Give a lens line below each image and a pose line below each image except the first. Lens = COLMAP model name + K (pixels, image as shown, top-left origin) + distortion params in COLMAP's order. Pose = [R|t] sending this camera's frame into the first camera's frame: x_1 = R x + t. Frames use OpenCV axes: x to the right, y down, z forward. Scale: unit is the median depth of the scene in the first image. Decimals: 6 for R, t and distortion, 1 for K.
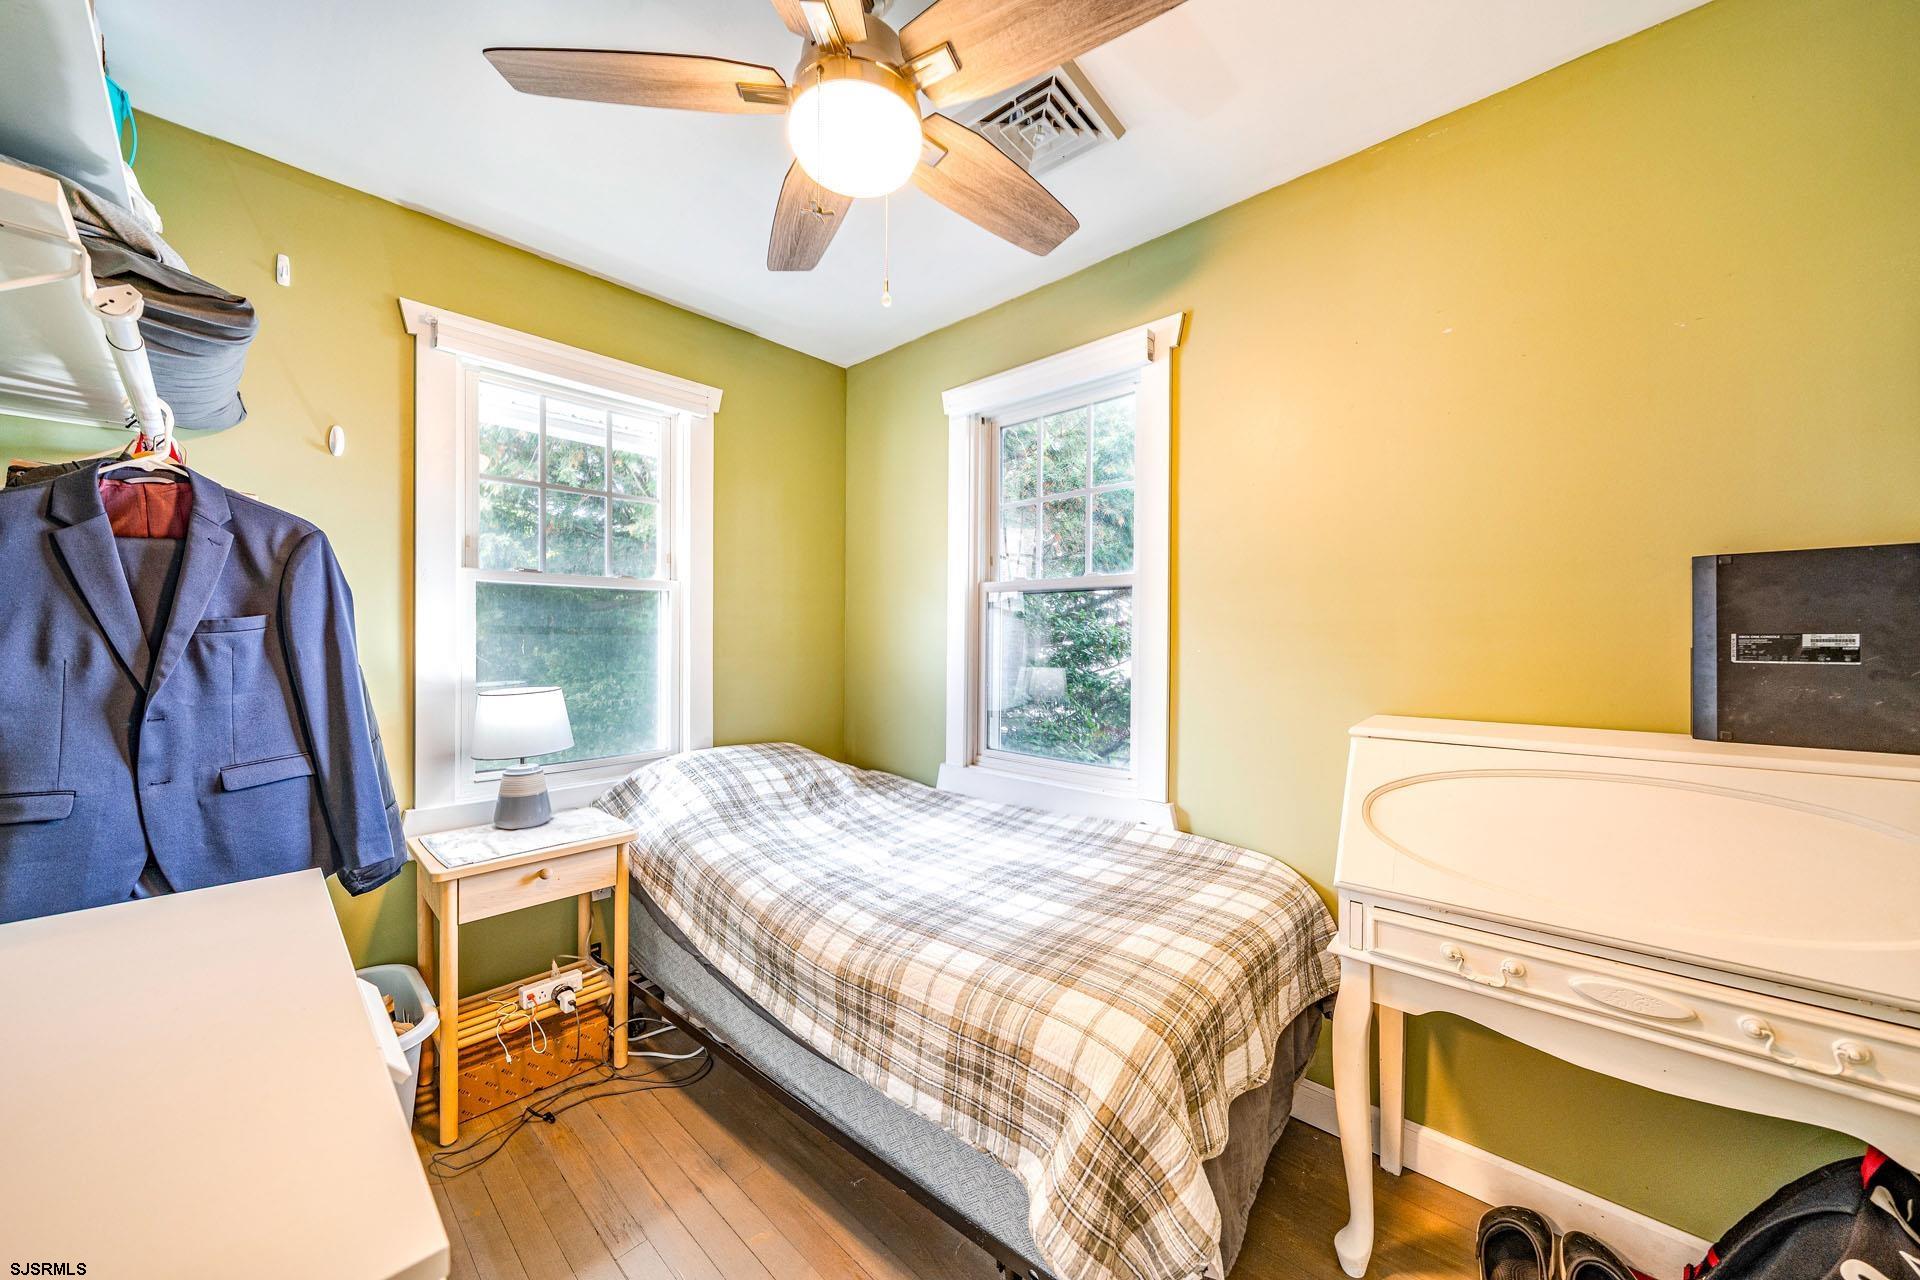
lens RADIAL K [[679.9, 0, 959.3], [0, 679.9, 639.0], [0, 0, 1]] dist [0.001225, 0.000049]
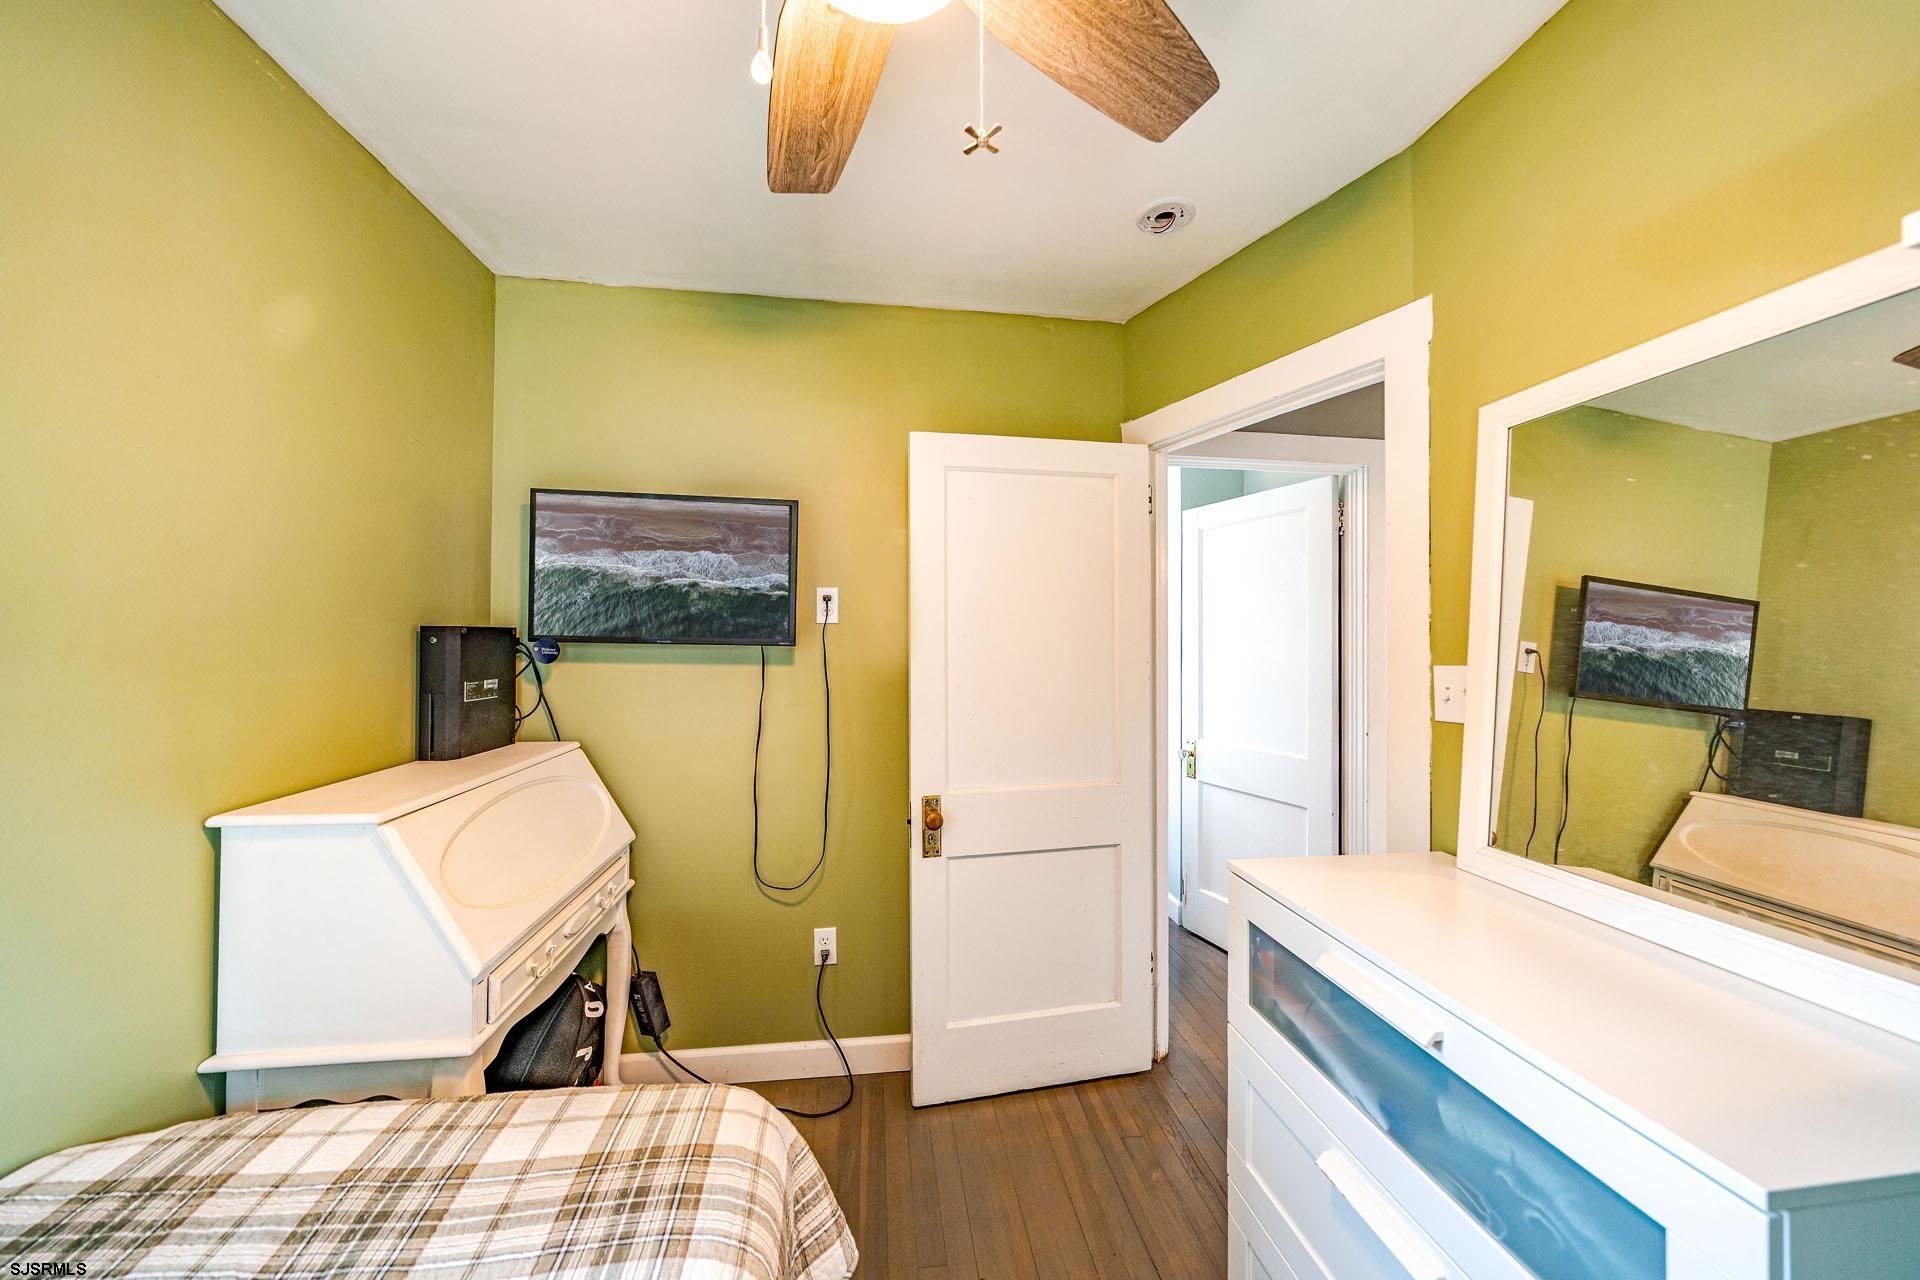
lens RADIAL K [[679.9, 0, 965.0], [0, 679.9, 637.4], [0, 0, 1]] dist [0.001225, 0.000049]
pose [[-0.776209, -0.000090, 0.630476, -0.561517], [-0.002859, 0.999990, -0.003378, -0.094446], [-0.630470, -0.004424, -0.776201, 1.377943]]
